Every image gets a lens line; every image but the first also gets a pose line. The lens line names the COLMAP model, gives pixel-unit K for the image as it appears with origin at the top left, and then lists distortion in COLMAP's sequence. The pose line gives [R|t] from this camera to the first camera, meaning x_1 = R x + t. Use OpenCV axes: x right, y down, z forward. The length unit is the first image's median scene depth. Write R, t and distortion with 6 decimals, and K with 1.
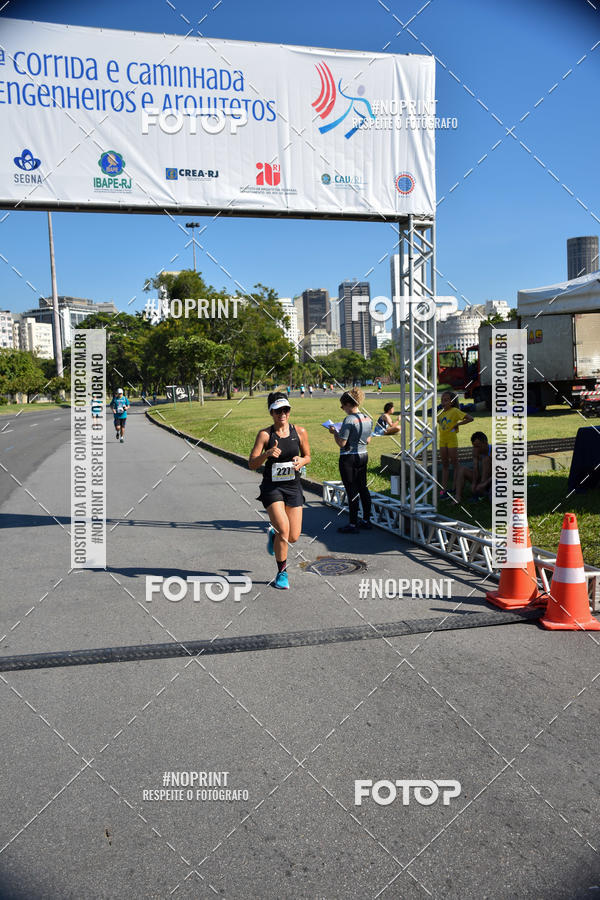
lens RADIAL K [[862.0, 0, 299.9], [0, 862.0, 454.2], [0, 0, 1]] dist [-0.051833, 0.144291]
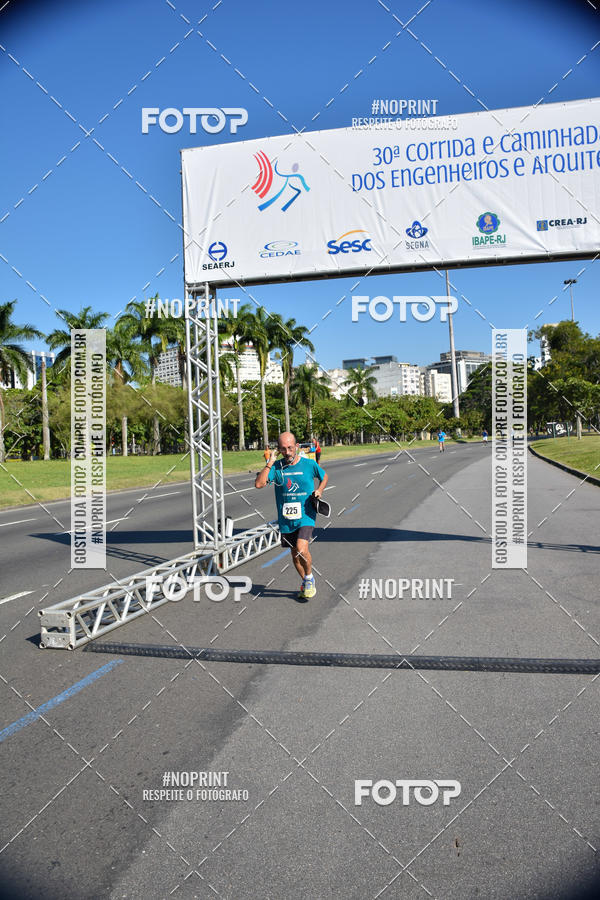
lens RADIAL K [[735.5, 0, 302.6], [0, 735.5, 452.0], [0, 0, 1]] dist [-0.135731, 0.125410]
pose [[0.886911, -0.003278, -0.461929, 0.002690], [-0.016044, 0.999153, -0.037894, 0.003230], [0.461662, 0.041020, 0.886107, 0.053503]]
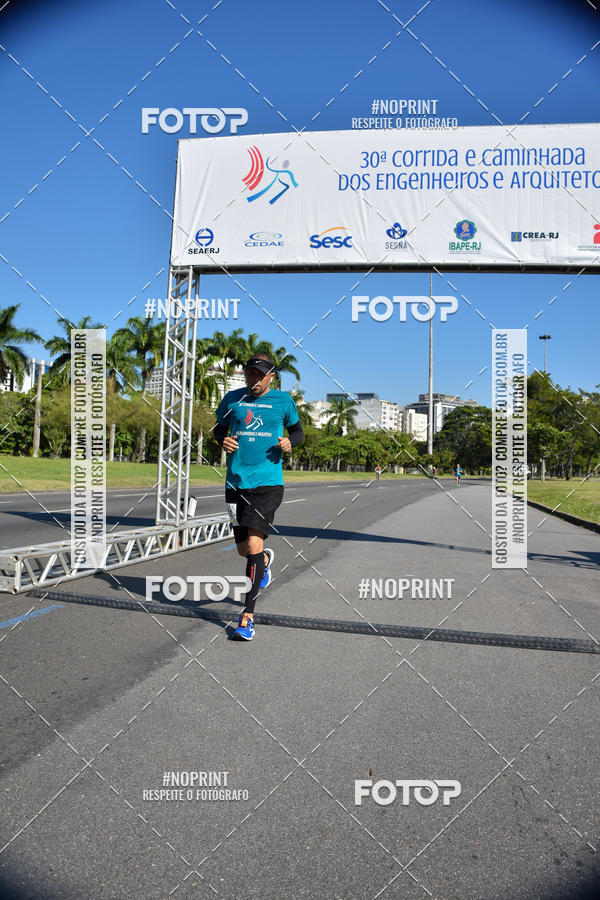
lens RADIAL K [[700.4, 0, 303.1], [0, 700.4, 452.9], [0, 0, 1]] dist [-0.149896, 0.100425]
pose [[0.897794, 0.054671, -0.437008, 0.009041], [-0.097235, 0.992385, -0.075610, 0.056706], [0.429547, 0.110375, 0.896274, 0.090753]]
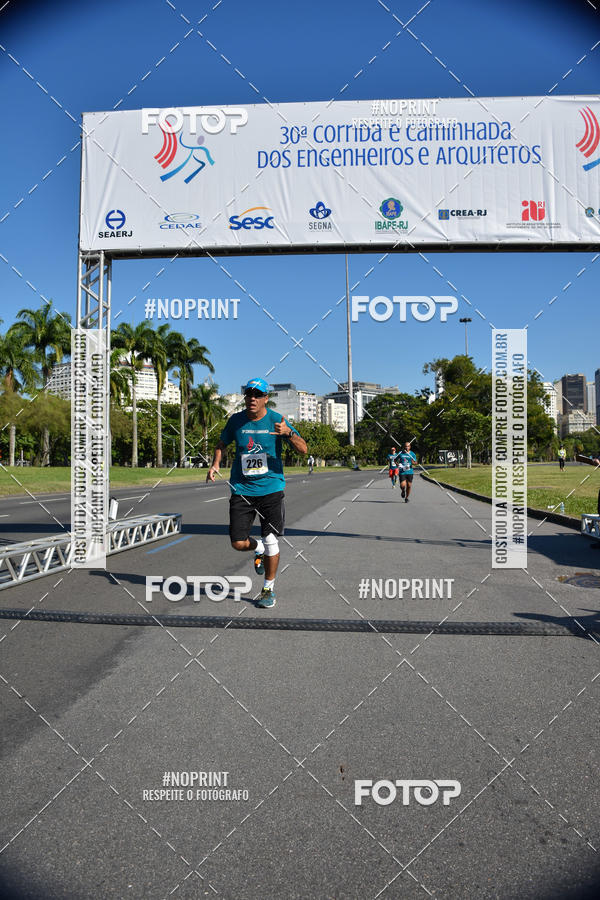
lens RADIAL K [[736.4, 0, 303.0], [0, 736.4, 454.2], [0, 0, 1]] dist [-0.131652, 0.113568]
pose [[0.943272, 0.020437, -0.331391, -0.004217], [-0.047887, 0.996042, -0.074878, 0.061450], [0.328549, 0.086500, 0.940518, 0.083423]]
